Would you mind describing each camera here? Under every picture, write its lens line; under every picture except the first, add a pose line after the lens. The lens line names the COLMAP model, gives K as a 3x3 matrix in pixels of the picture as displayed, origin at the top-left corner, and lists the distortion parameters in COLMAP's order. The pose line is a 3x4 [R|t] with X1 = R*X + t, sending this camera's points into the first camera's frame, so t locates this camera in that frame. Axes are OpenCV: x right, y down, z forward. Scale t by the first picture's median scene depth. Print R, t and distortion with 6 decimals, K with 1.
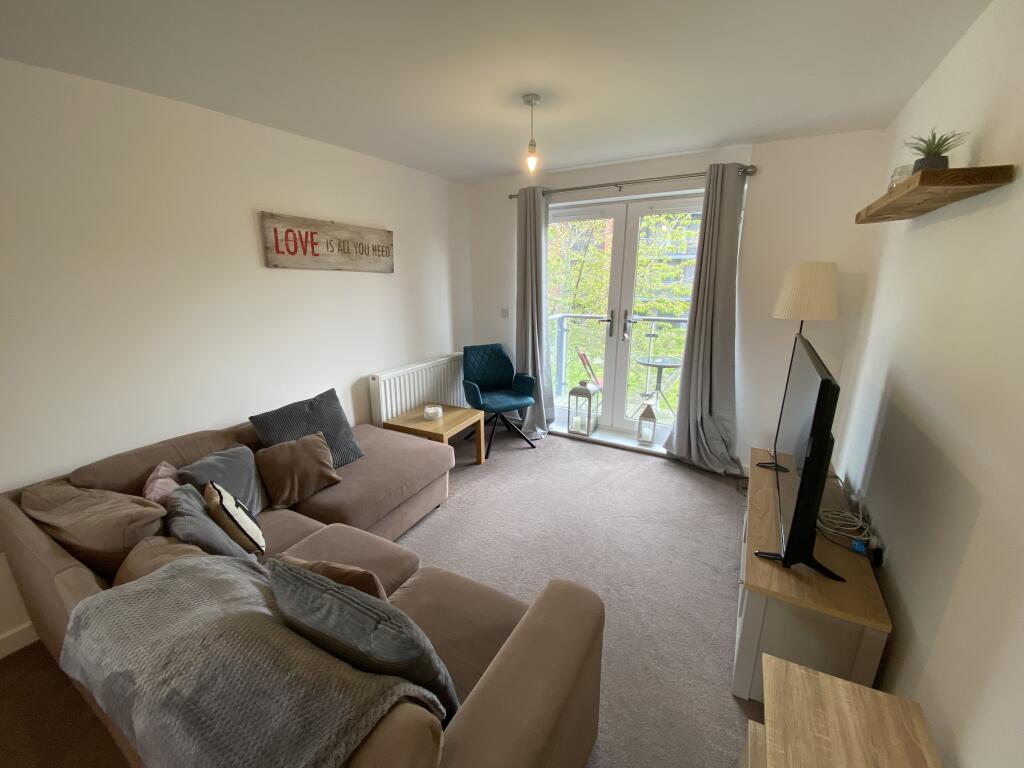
lens RADIAL K [[411.9, 0, 507.2], [0, 411.9, 387.2], [0, 0, 1]] dist [-0.011822, -0.000971]
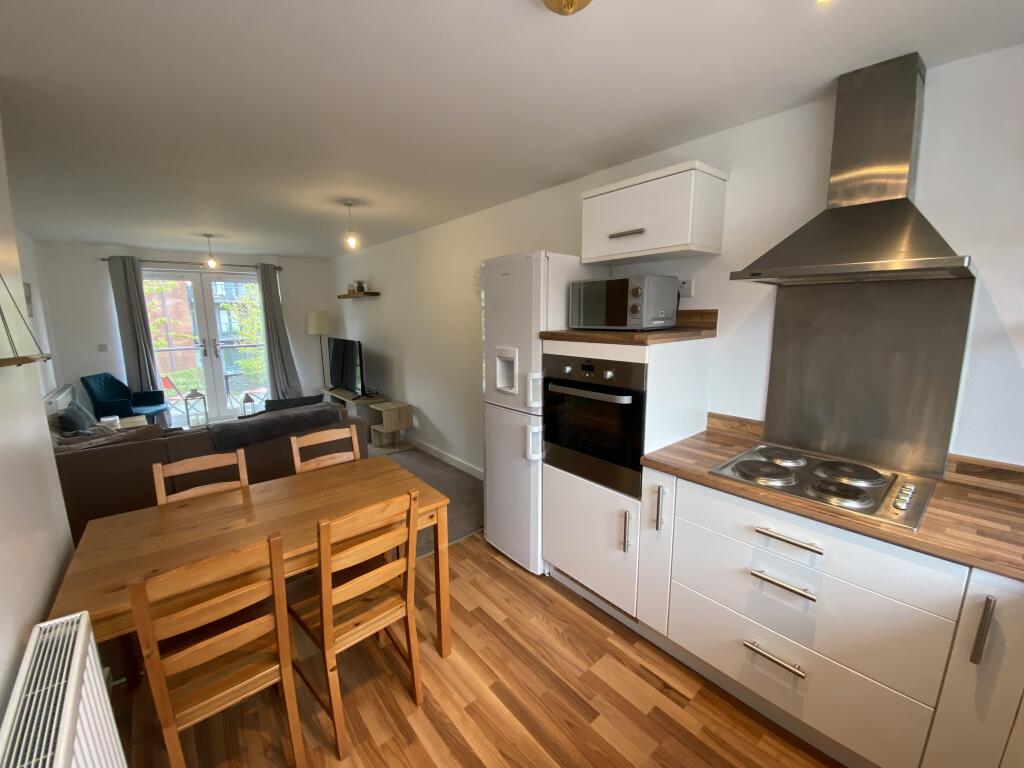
lens RADIAL K [[411.9, 0, 512.7], [0, 411.9, 379.3], [0, 0, 1]] dist [-0.011822, -0.000971]
pose [[0.314053, -0.145891, 0.938129, -0.847871], [0.248940, 0.966204, 0.066921, 0.143770], [-0.916187, 0.212522, 0.339757, -0.543725]]
